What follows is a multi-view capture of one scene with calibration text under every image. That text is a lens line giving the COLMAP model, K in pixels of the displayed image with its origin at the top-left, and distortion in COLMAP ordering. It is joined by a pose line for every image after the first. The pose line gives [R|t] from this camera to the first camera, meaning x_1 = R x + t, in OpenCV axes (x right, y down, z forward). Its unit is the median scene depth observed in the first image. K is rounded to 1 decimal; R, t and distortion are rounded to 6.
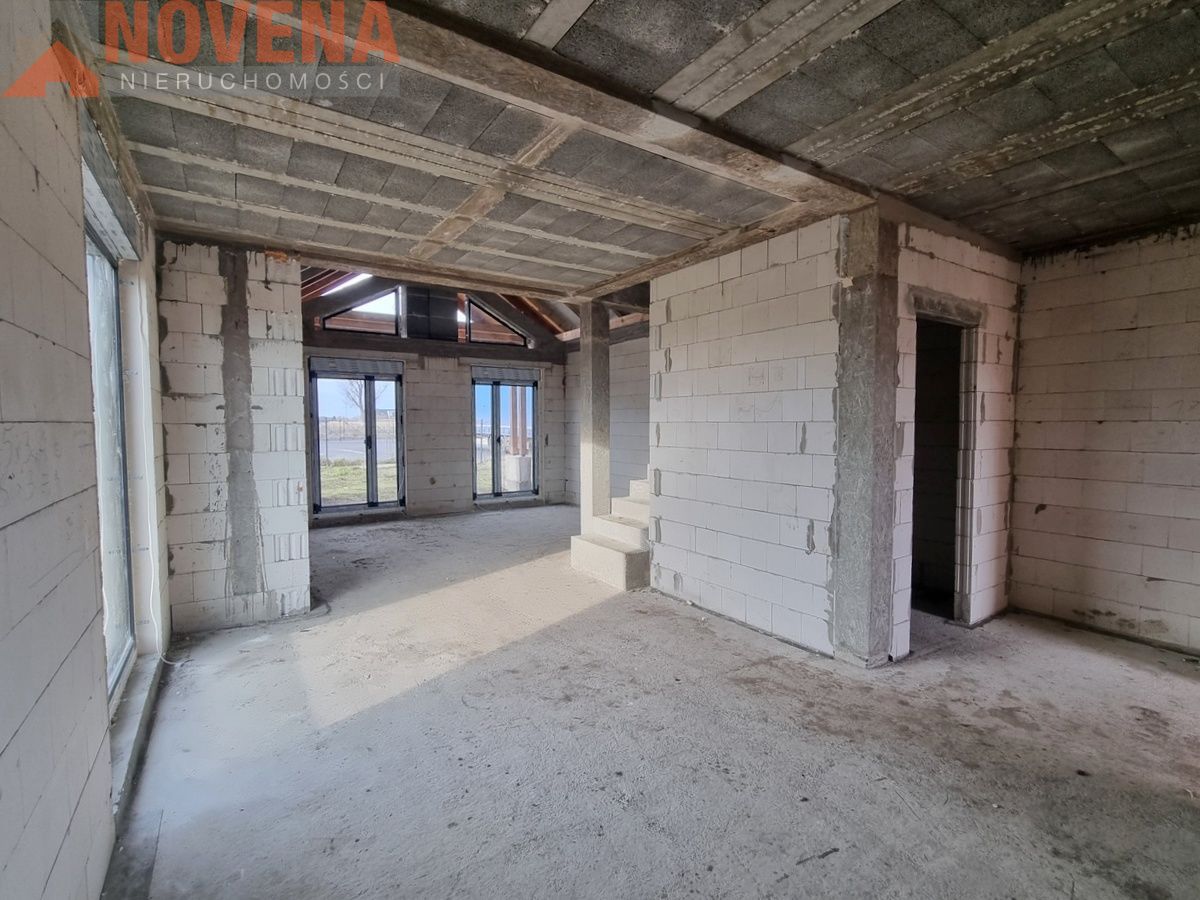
lens RADIAL K [[551.0, 0, 607.8], [0, 551.0, 450.8], [0, 0, 1]] dist [-0.000212, -0.000396]
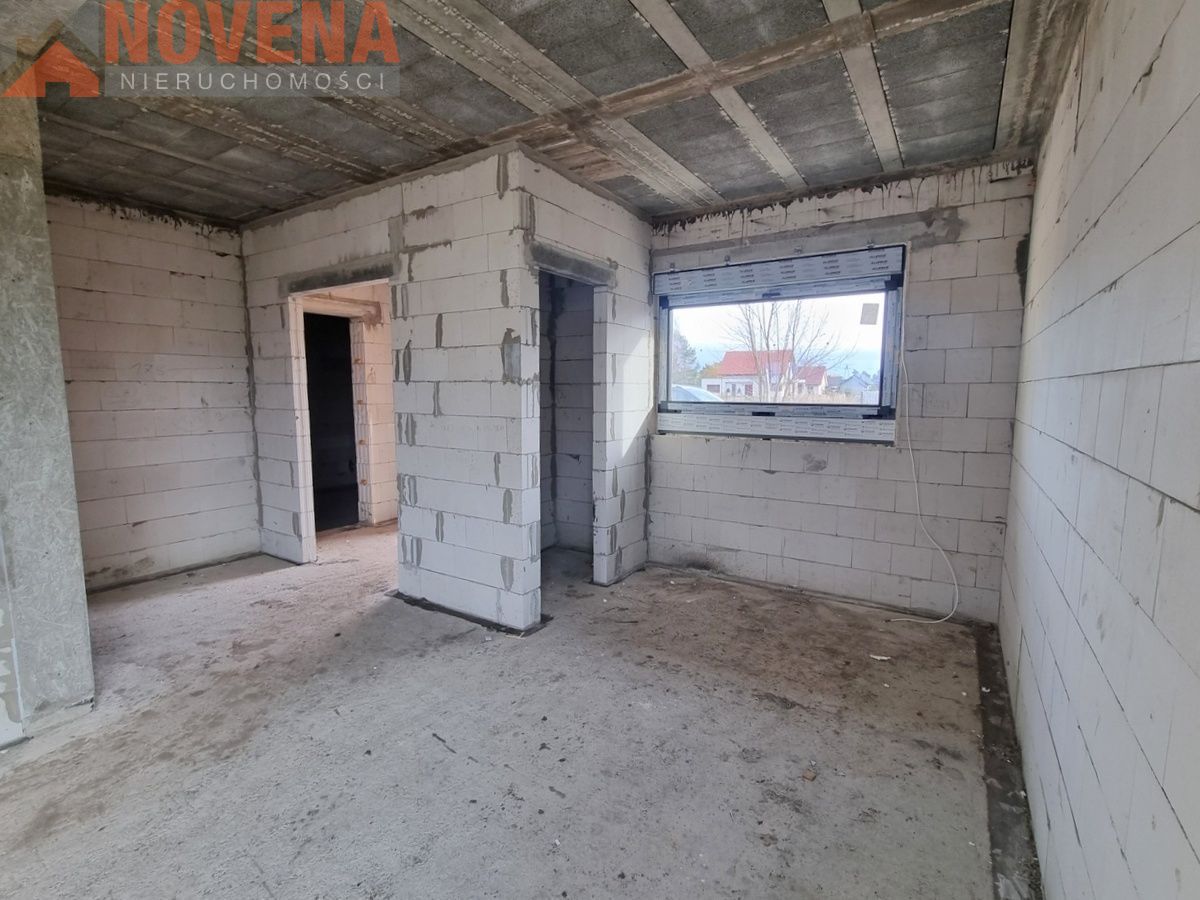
lens RADIAL K [[562.1, 0, 604.0], [0, 562.1, 450.2], [0, 0, 1]] dist [0.000126, -0.000195]
pose [[-0.397527, -0.098737, 0.912263, -0.356424], [0.045179, 0.990882, 0.126934, -0.014693], [-0.916478, 0.091675, -0.389441, 0.484844]]
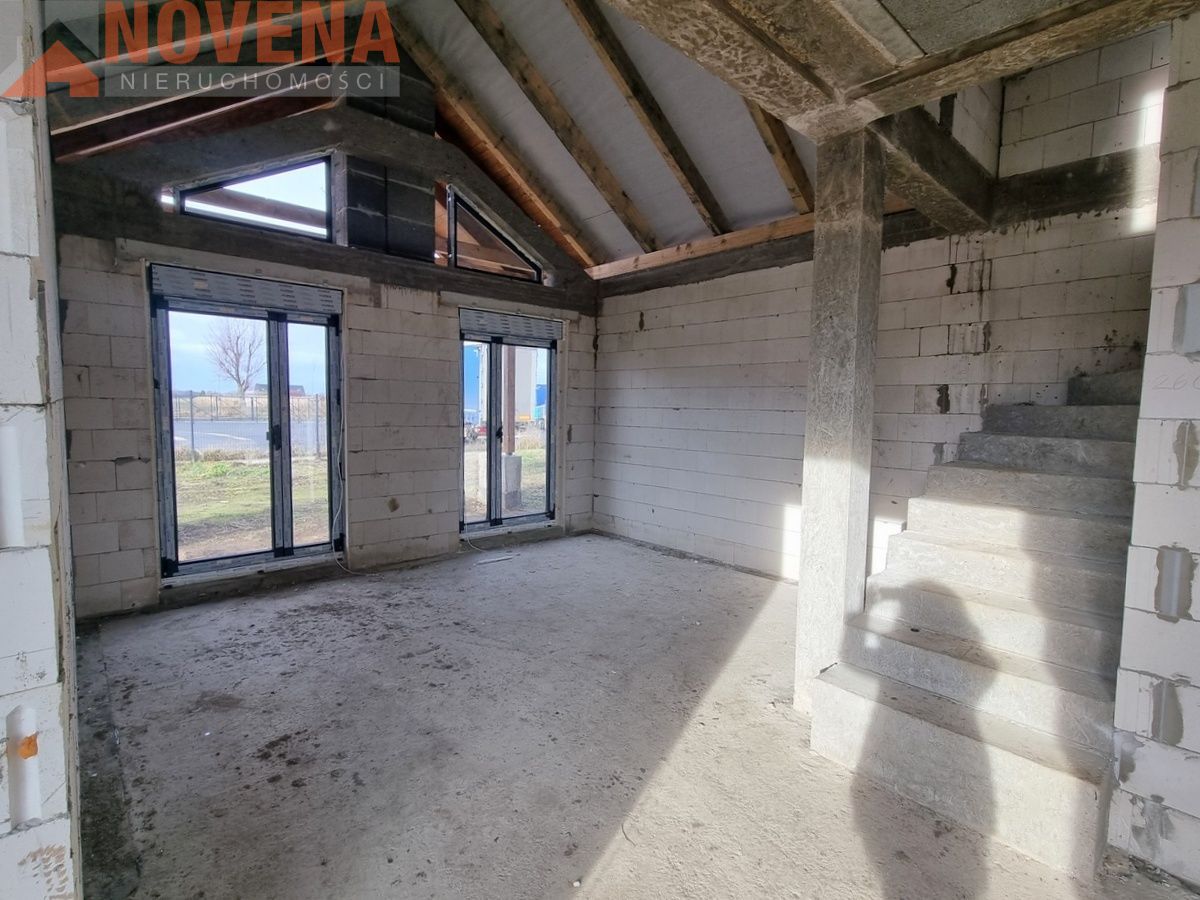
lens RADIAL K [[582.7, 0, 610.9], [0, 582.7, 451.2], [0, 0, 1]] dist [0.001763, -0.000418]
pose [[0.988883, 0.008531, 0.148448, -0.382935], [-0.012507, 0.999587, 0.025870, -0.041100], [-0.148166, -0.027439, 0.988582, 0.764163]]
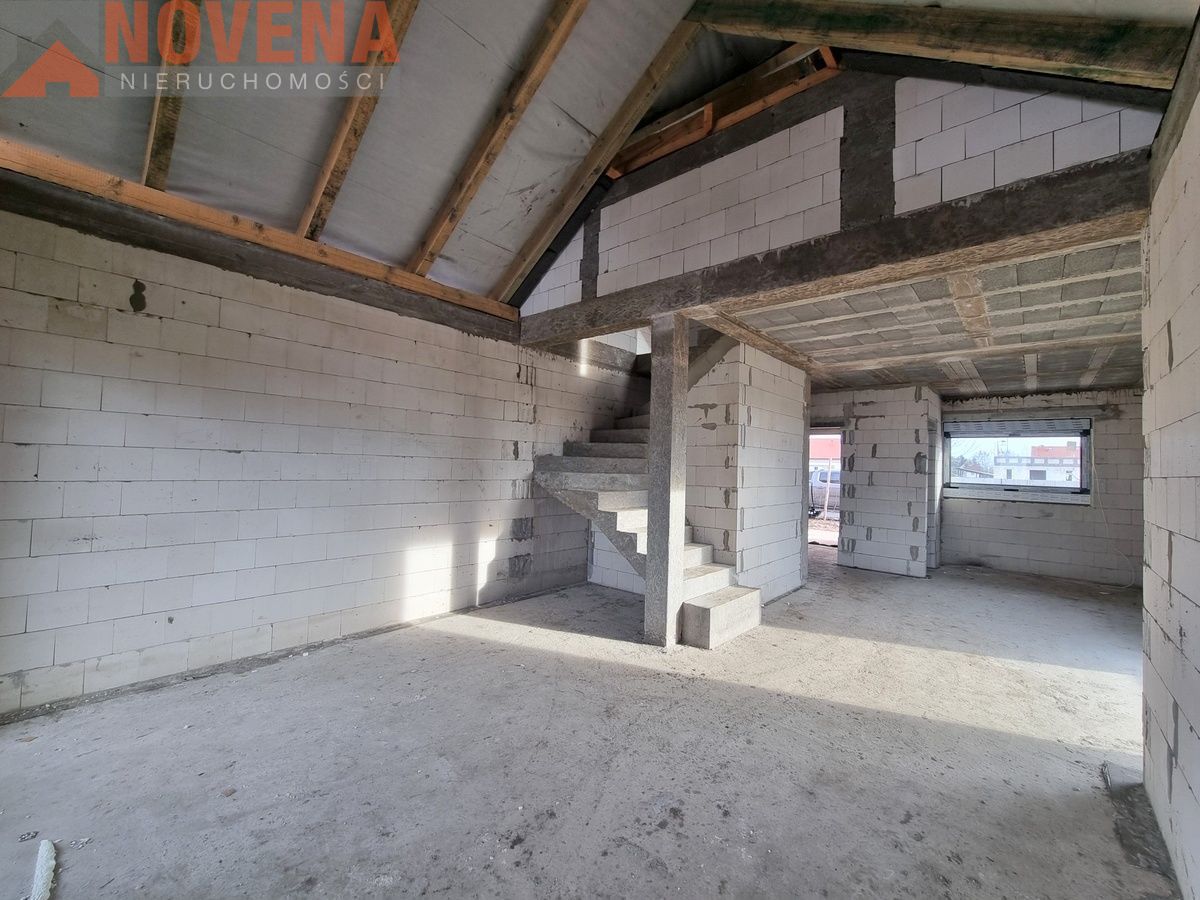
lens RADIAL K [[490.4, 0, 603.1], [0, 490.4, 449.7], [0, 0, 1]] dist [0.000383, -0.000263]
pose [[-0.248118, 0.023624, 0.968442, -0.939230], [0.019925, 0.999616, -0.019280, -0.083294], [-0.968525, 0.014512, -0.248493, 1.734911]]
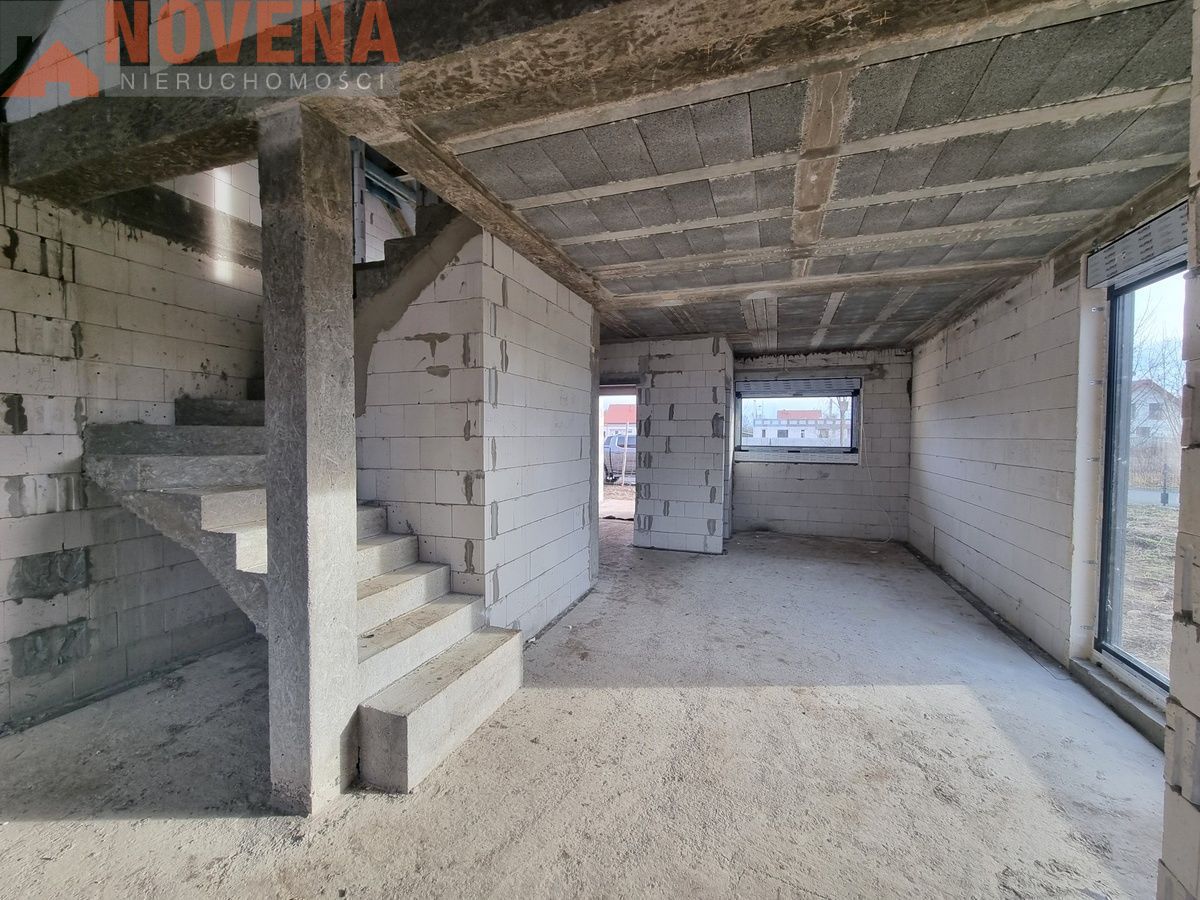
lens RADIAL K [[490.4, 0, 603.1], [0, 490.4, 449.7], [0, 0, 1]] dist [0.000383, -0.000263]
pose [[-0.591106, -0.026557, 0.806156, -0.576212], [0.036645, 0.997542, 0.059732, -0.076697], [-0.805761, 0.064850, -0.588680, 1.424467]]
